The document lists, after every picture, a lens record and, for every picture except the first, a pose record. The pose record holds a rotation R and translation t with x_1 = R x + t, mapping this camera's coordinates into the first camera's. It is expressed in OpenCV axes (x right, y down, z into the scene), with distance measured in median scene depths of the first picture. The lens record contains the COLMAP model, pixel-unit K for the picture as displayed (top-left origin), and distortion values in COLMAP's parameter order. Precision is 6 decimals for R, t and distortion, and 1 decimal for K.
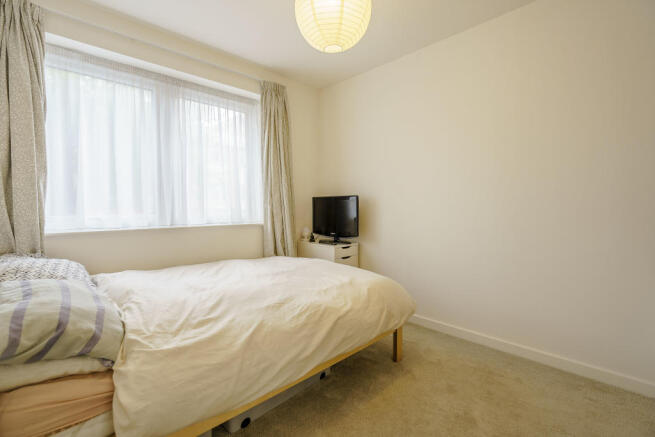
lens RADIAL K [[298.1, 0, 325.5], [0, 298.1, 208.9], [0, 0, 1]] dist [-0.000276, 0.000484]
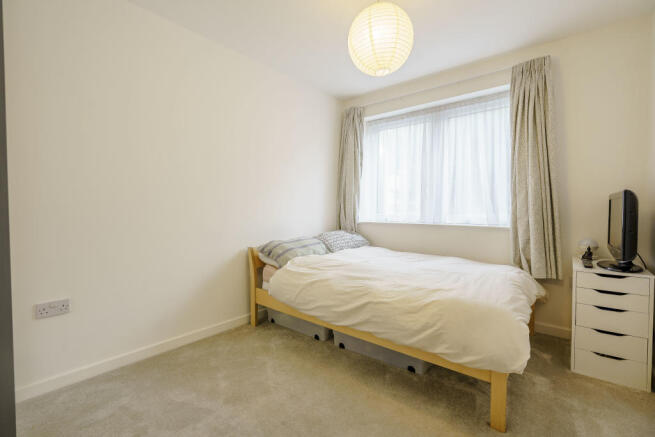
lens RADIAL K [[298.1, 0, 325.5], [0, 298.1, 208.9], [0, 0, 1]] dist [-0.000276, 0.000484]
pose [[0.096205, 0.000282, -0.995361, 0.949687], [-0.013557, 0.999908, -0.001027, 0.003603], [0.995269, 0.013592, 0.096200, 0.563039]]
